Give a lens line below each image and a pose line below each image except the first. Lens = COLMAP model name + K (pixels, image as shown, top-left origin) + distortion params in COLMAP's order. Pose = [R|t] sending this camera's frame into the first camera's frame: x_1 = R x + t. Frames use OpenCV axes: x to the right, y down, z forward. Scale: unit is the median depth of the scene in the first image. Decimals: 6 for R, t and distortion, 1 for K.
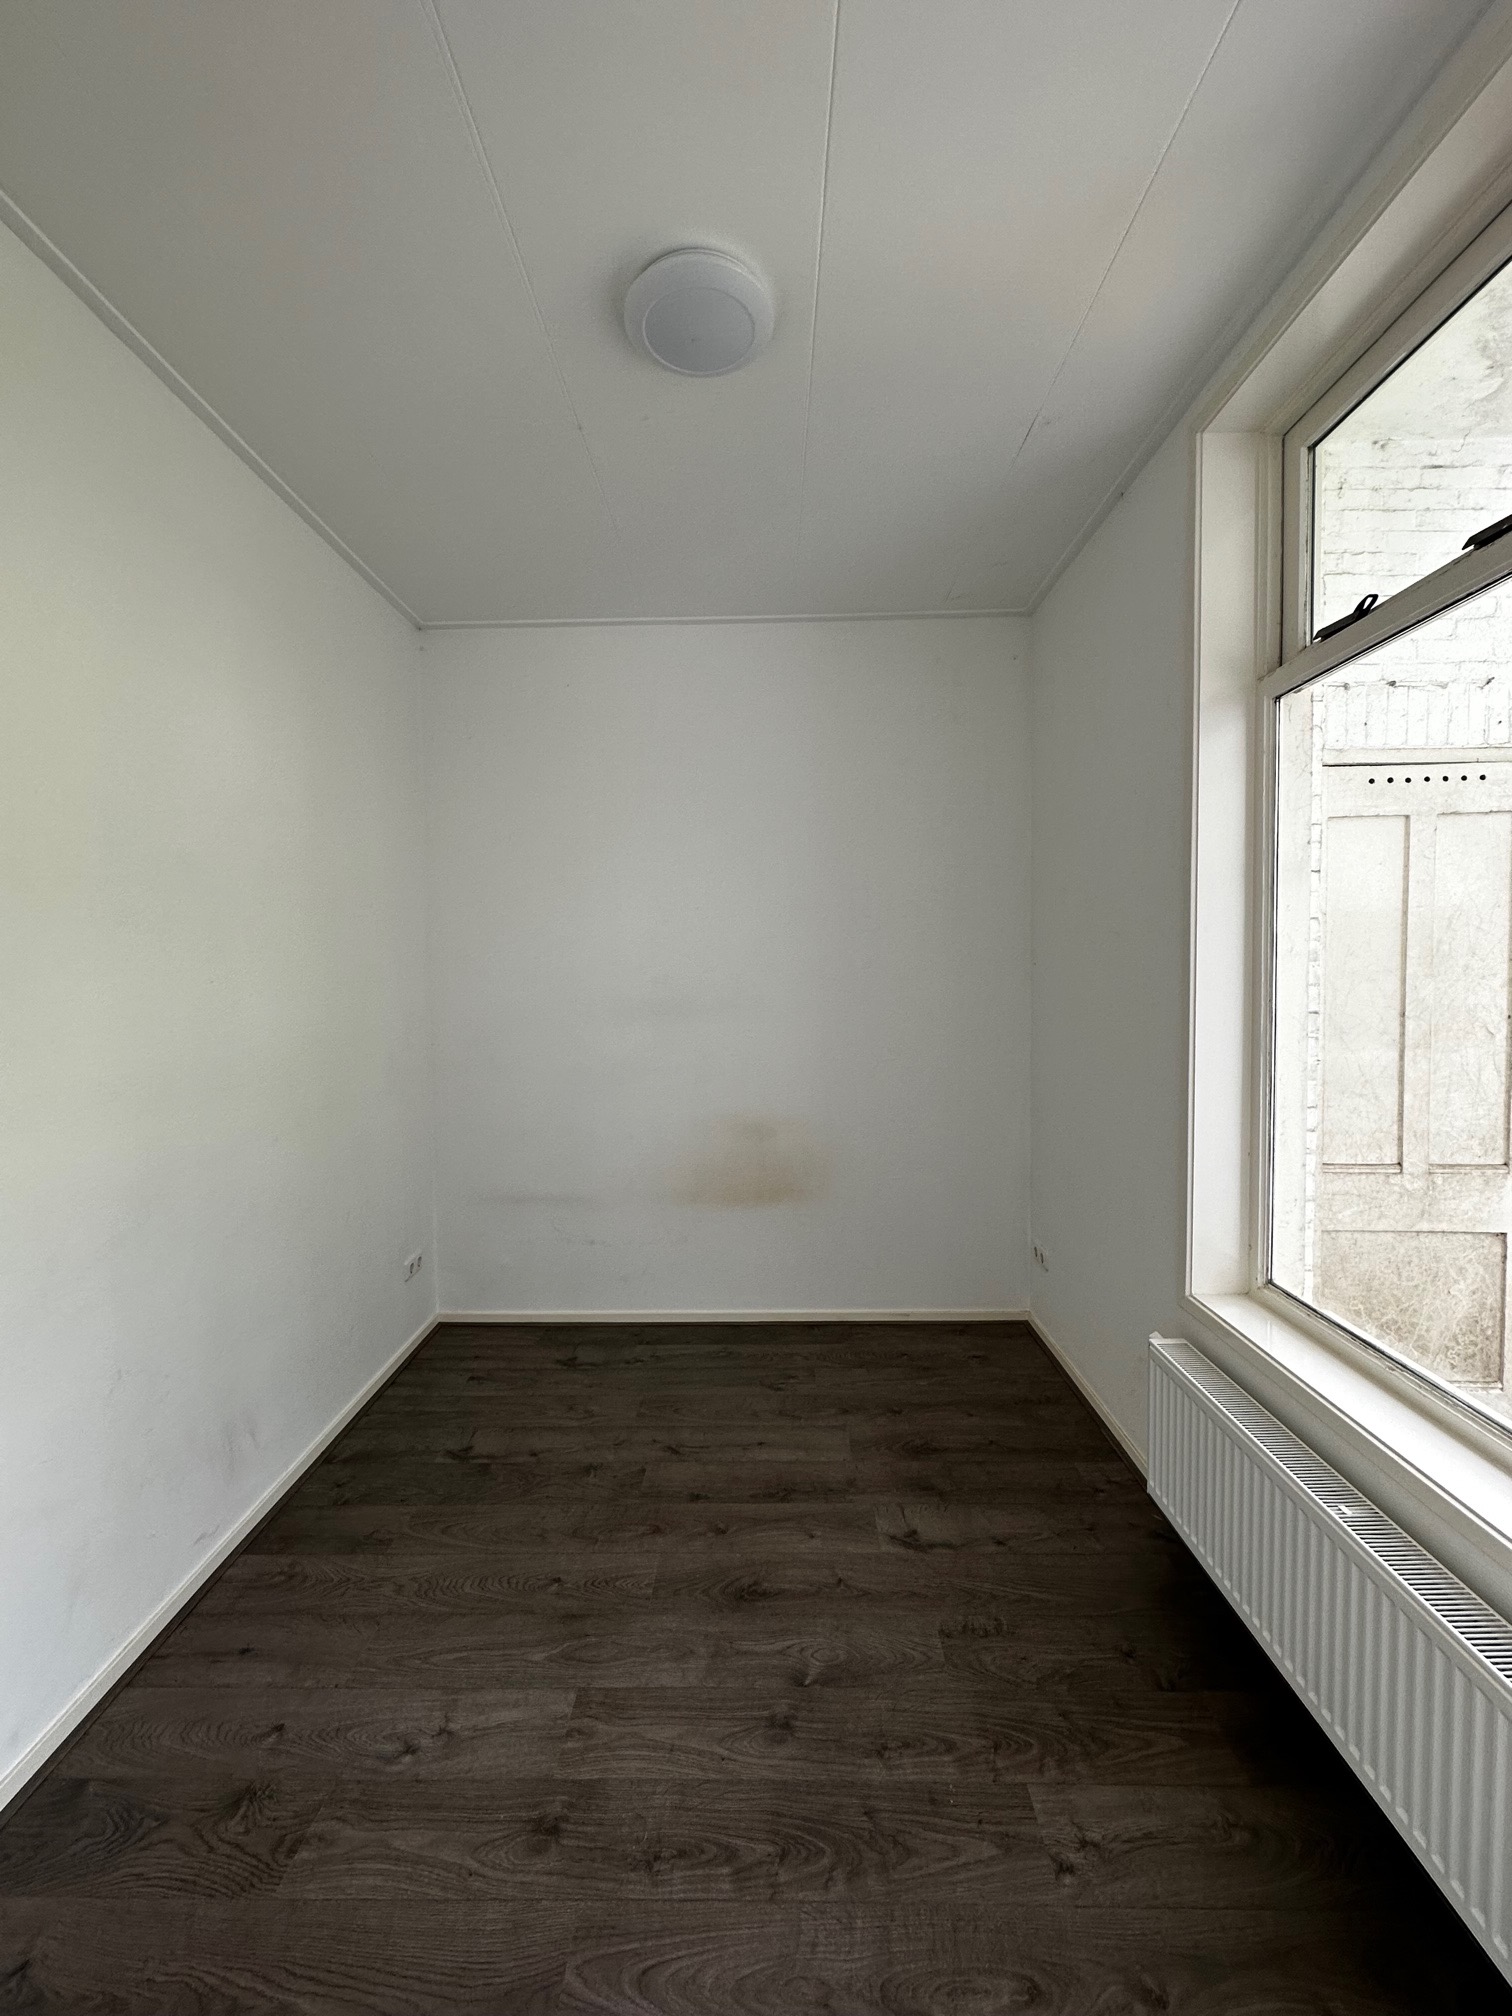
lens RADIAL K [[804.3, 0, 756.0], [0, 804.3, 1008.0], [0, 0, 1]] dist [-0.003289, 0.000685]
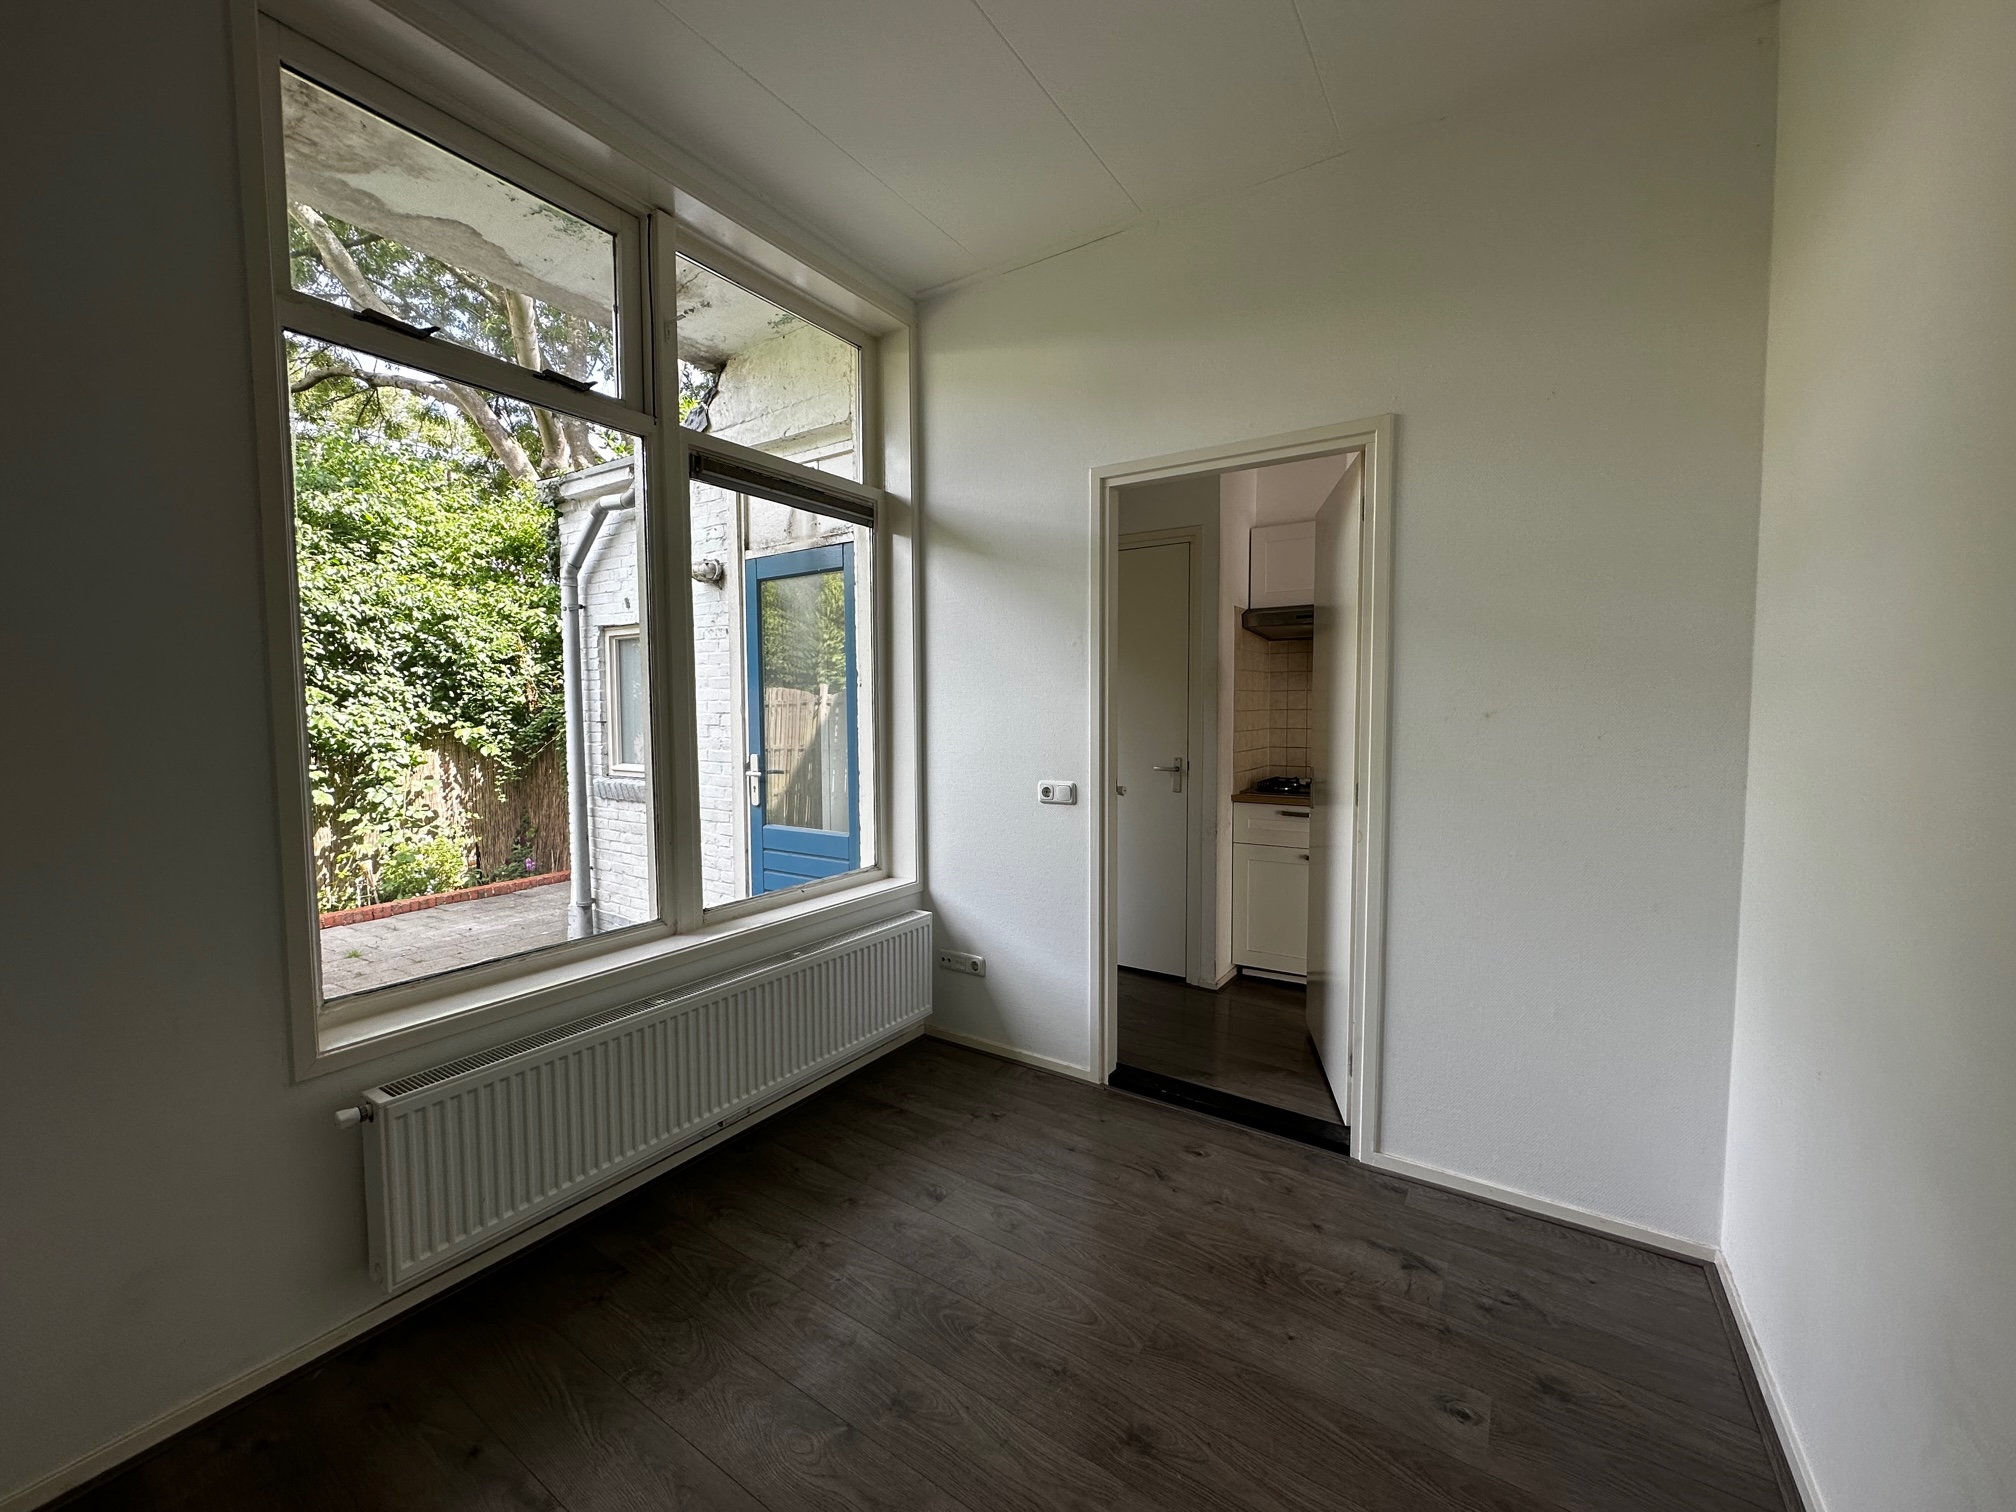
lens RADIAL K [[804.3, 0, 1006.1], [0, 804.3, 754.0], [0, 0, 1]] dist [-0.003289, 0.000685]
pose [[-0.846184, -0.015512, 0.532664, -0.669004], [0.041211, 0.994678, 0.094434, 0.019657], [-0.531294, 0.101860, -0.841042, 1.909656]]
